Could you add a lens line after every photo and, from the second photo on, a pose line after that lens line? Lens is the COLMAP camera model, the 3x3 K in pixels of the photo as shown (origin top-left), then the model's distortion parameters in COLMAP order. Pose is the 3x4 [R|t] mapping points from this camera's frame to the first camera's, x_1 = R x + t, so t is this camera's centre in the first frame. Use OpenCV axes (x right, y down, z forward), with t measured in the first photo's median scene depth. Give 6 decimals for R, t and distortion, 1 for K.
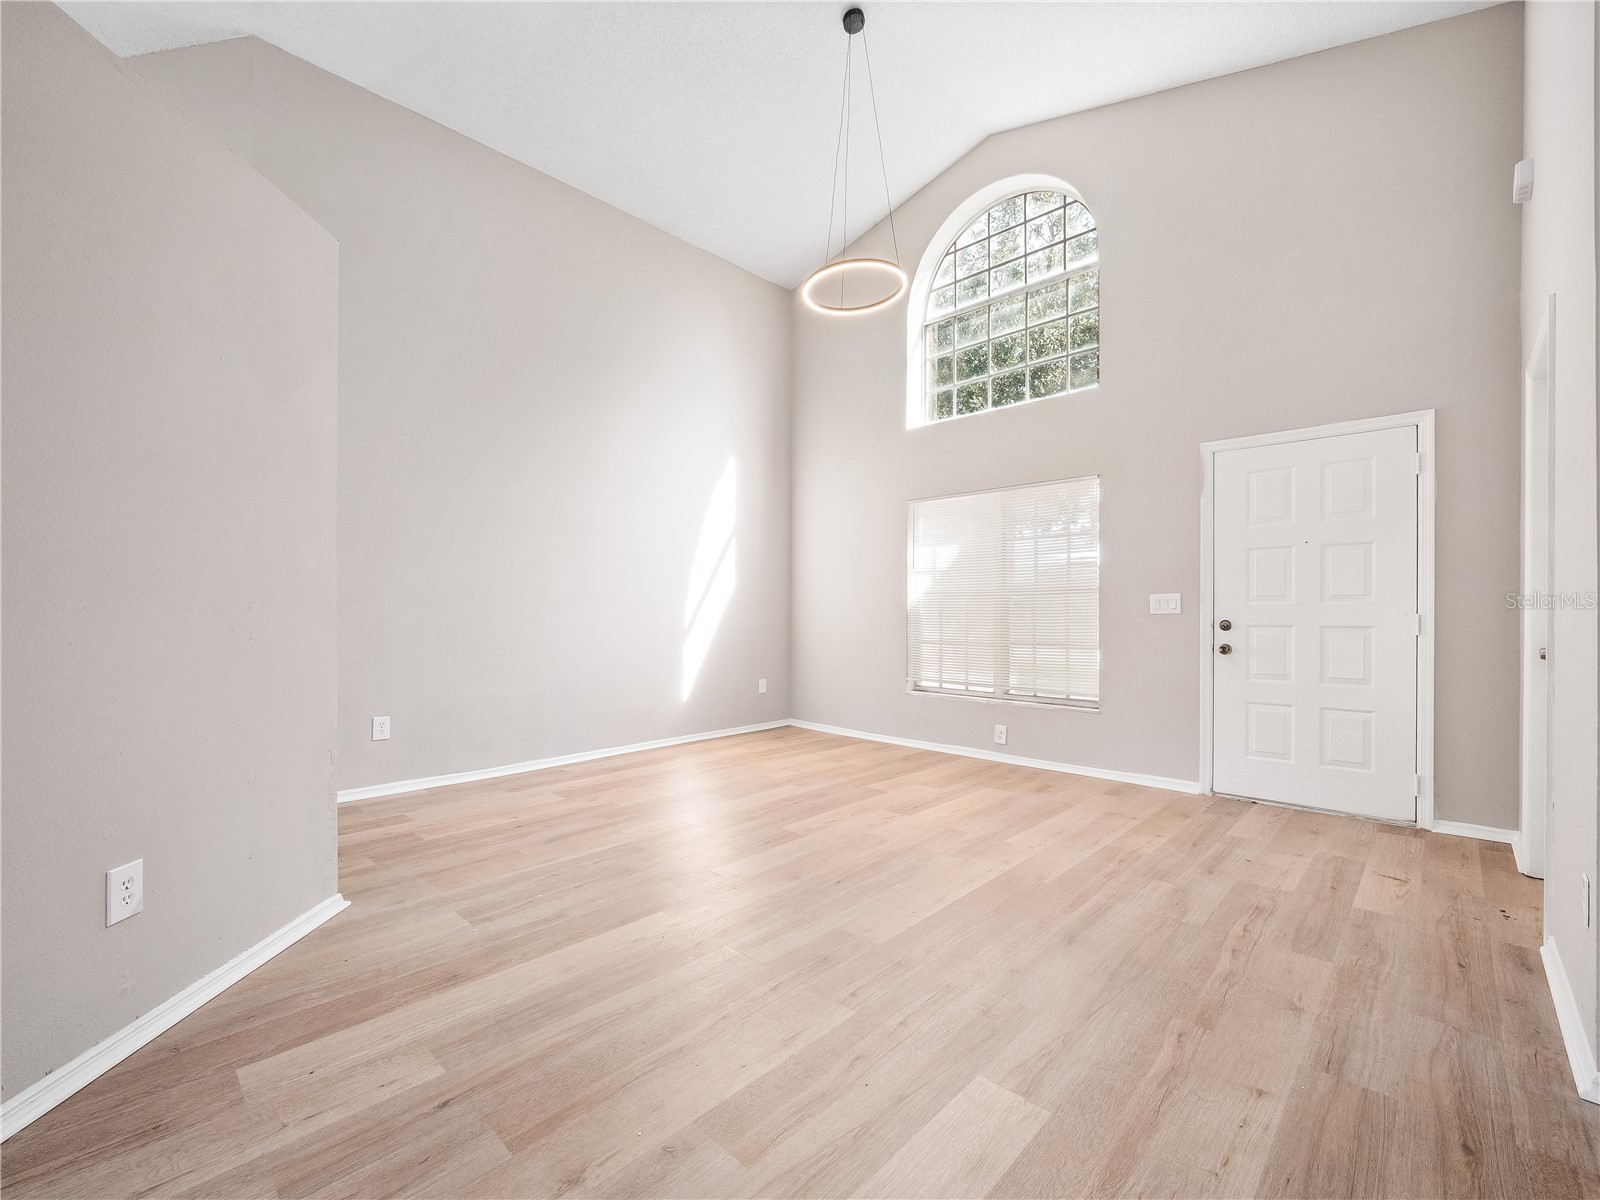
lens RADIAL K [[687.0, 0, 764.5], [0, 687.0, 609.8], [0, 0, 1]] dist [-0.005753, -0.000990]
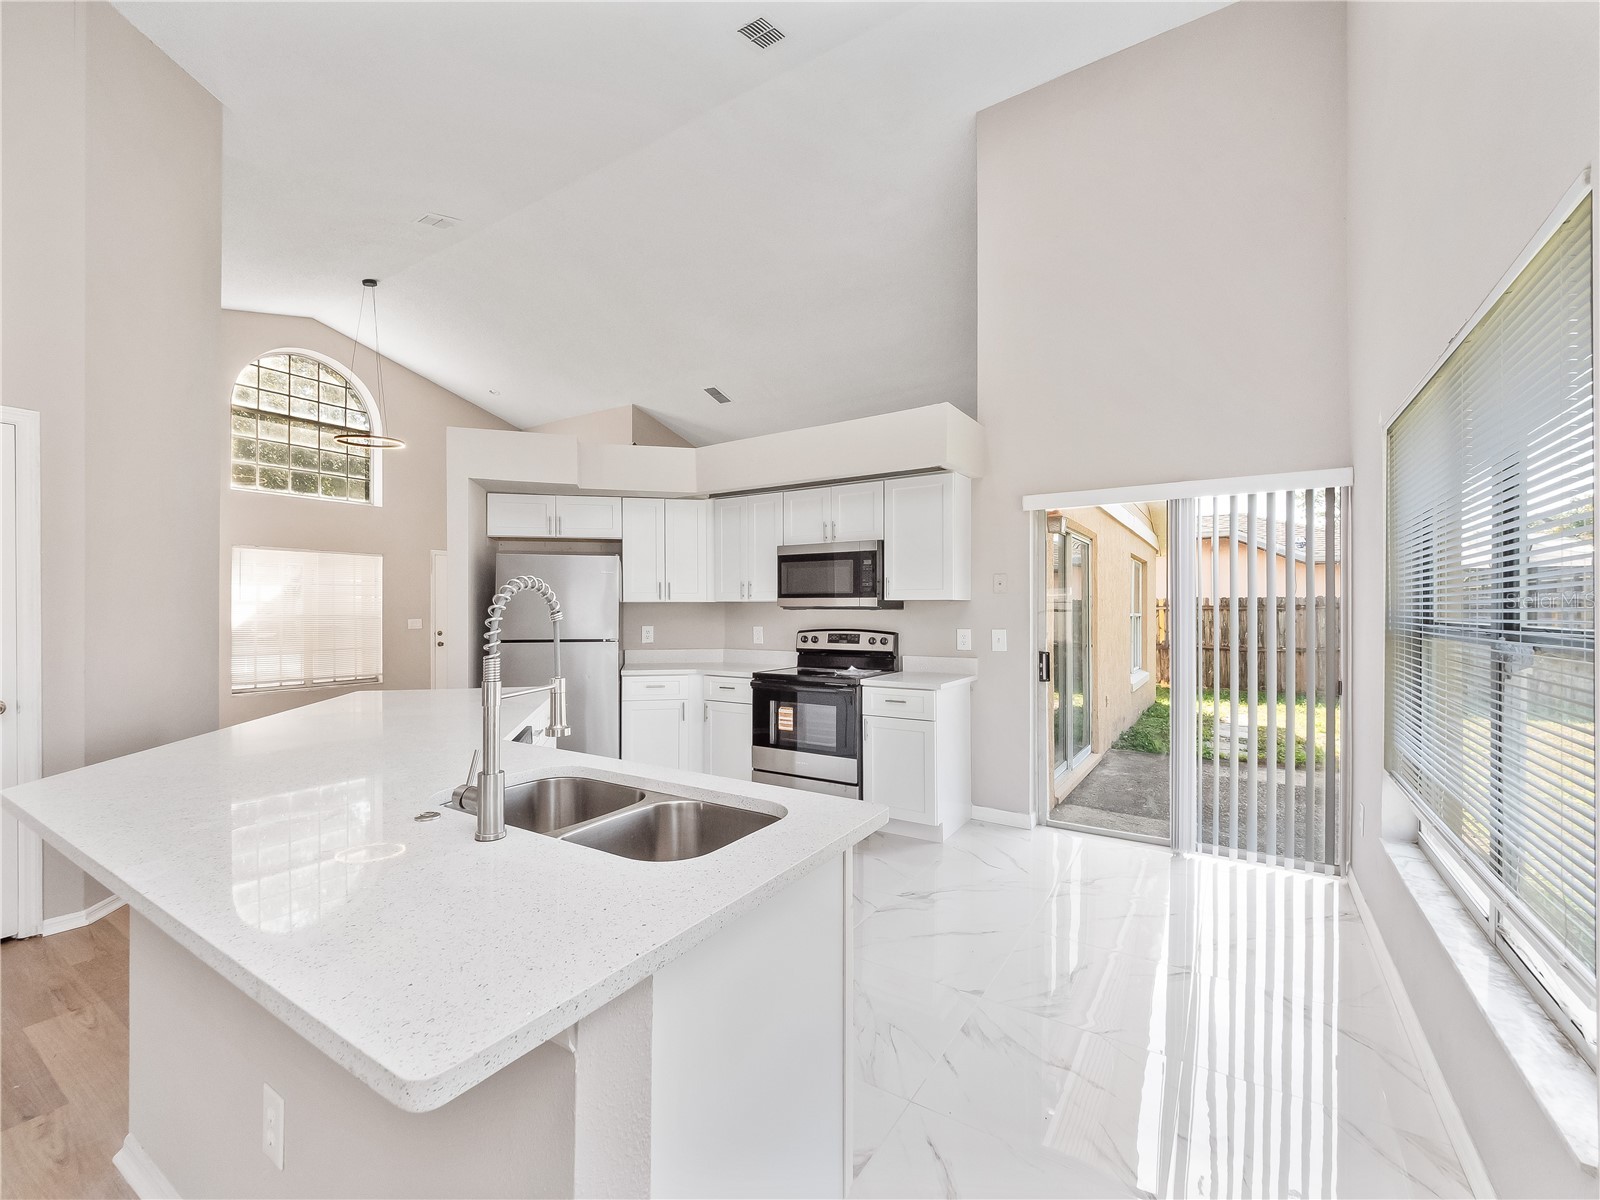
lens RADIAL K [[687.0, 0, 802.7], [0, 687.0, 608.4], [0, 0, 1]] dist [-0.005753, -0.000990]
pose [[-0.202739, 0.005648, 0.979217, -1.385860], [0.001220, 0.999984, -0.005515, -0.035092], [-0.979232, 0.000077, -0.202742, 0.233085]]
